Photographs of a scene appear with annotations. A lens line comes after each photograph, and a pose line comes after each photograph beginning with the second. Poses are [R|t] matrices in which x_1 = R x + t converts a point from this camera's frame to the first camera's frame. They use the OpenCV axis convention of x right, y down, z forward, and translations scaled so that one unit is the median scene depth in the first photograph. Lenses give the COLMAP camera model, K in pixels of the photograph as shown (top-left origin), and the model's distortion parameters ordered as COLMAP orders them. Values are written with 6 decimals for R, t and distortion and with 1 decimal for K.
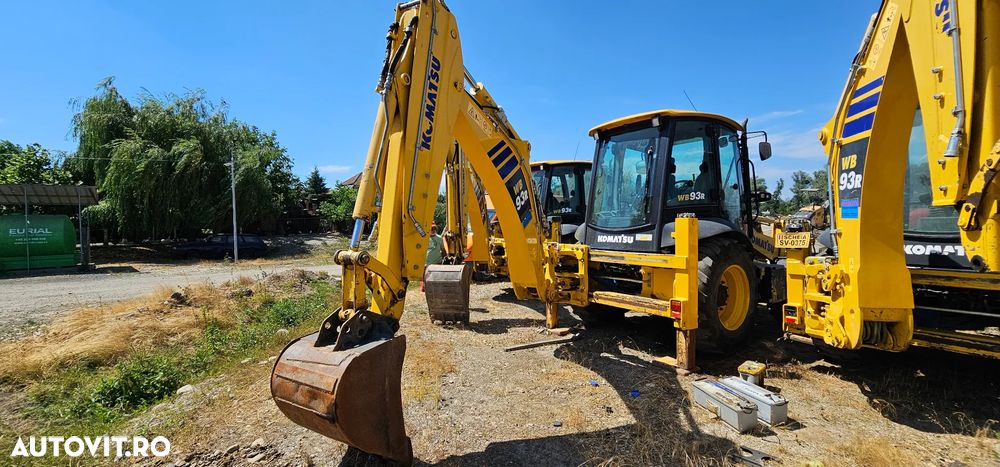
lens RADIAL K [[407.2, 0, 499.7], [0, 407.2, 230.5], [0, 0, 1]] dist [-0.002284, -0.000362]
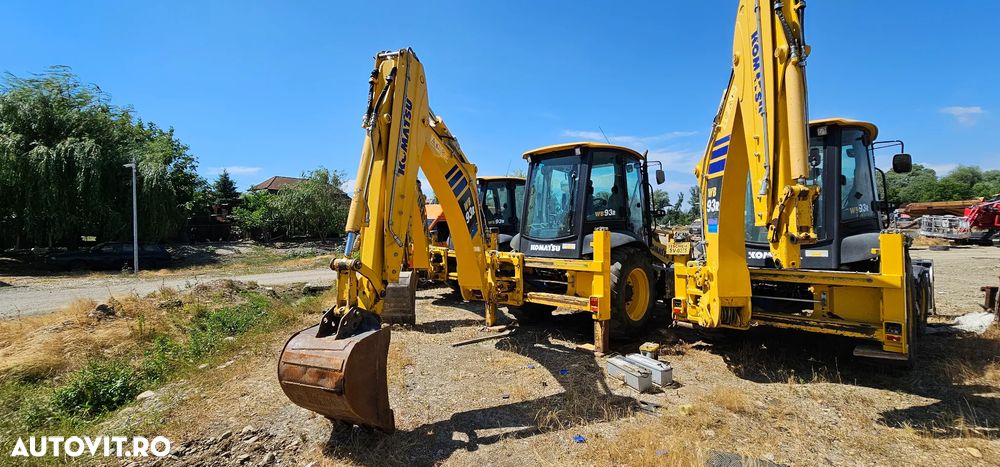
lens RADIAL K [[407.2, 0, 499.7], [0, 407.2, 230.5], [0, 0, 1]] dist [-0.002284, -0.000362]
pose [[0.982813, 0.005710, 0.184513, -0.095579], [-0.002186, 0.999811, -0.019297, -0.008455], [-0.184588, 0.018562, 0.982641, -0.204197]]
